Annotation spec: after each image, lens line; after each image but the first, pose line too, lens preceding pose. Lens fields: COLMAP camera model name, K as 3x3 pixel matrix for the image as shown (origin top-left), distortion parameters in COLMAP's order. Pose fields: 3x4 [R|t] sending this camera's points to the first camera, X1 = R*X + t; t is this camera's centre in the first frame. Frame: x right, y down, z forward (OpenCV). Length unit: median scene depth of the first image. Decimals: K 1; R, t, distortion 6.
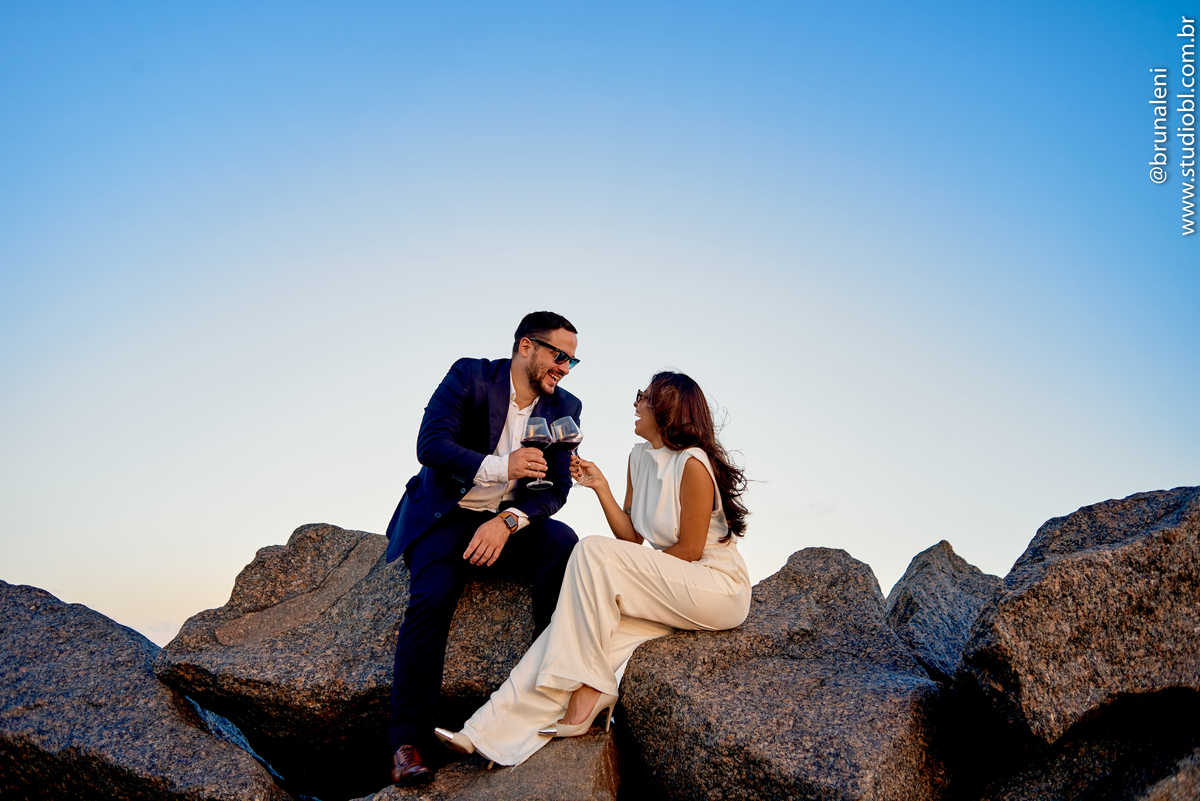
lens RADIAL K [[1297.6, 0, 607.7], [0, 1297.6, 370.6], [0, 0, 1]] dist [-0.057103, 0.000000]
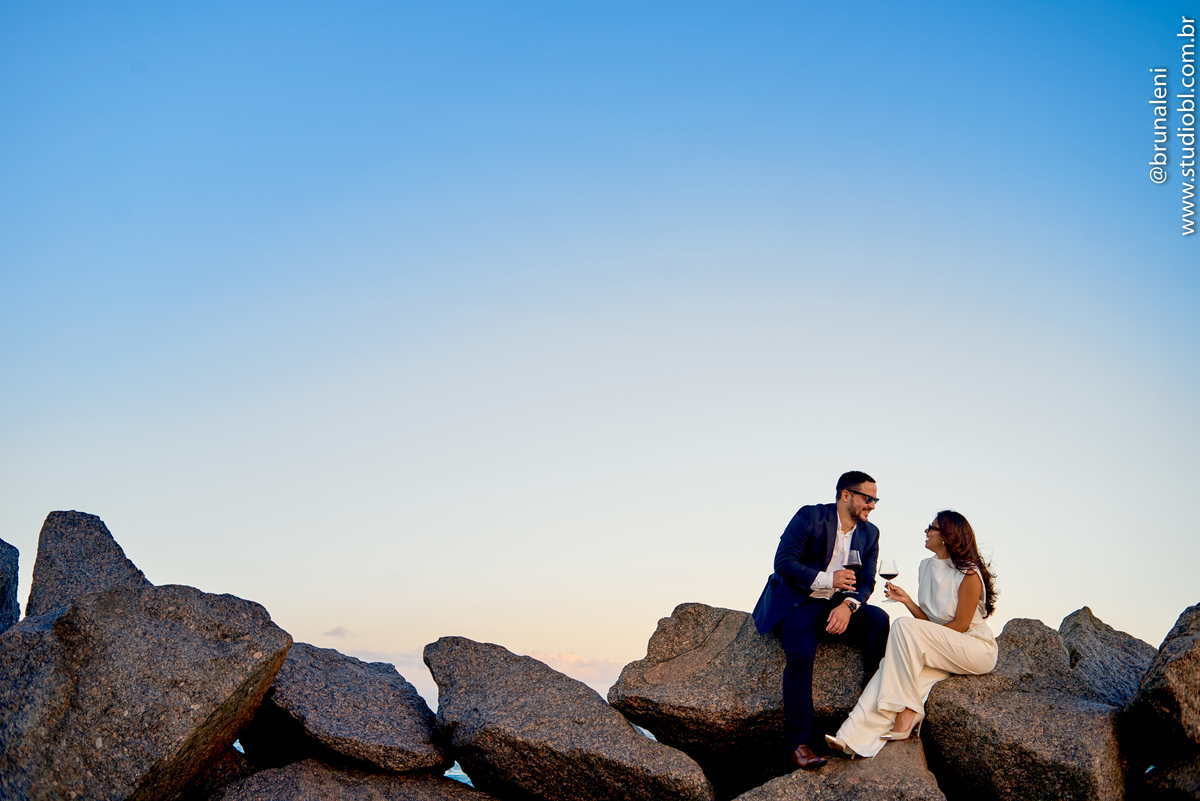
lens RADIAL K [[1297.6, 0, 600.0], [0, 1297.6, 398.7], [0, 0, 1]] dist [-0.057103, 0.000000]
pose [[0.999720, -0.000683, -0.023672, -0.345467], [0.000809, 0.999985, 0.005327, -0.151154], [0.023668, -0.005345, 0.999706, -0.609563]]
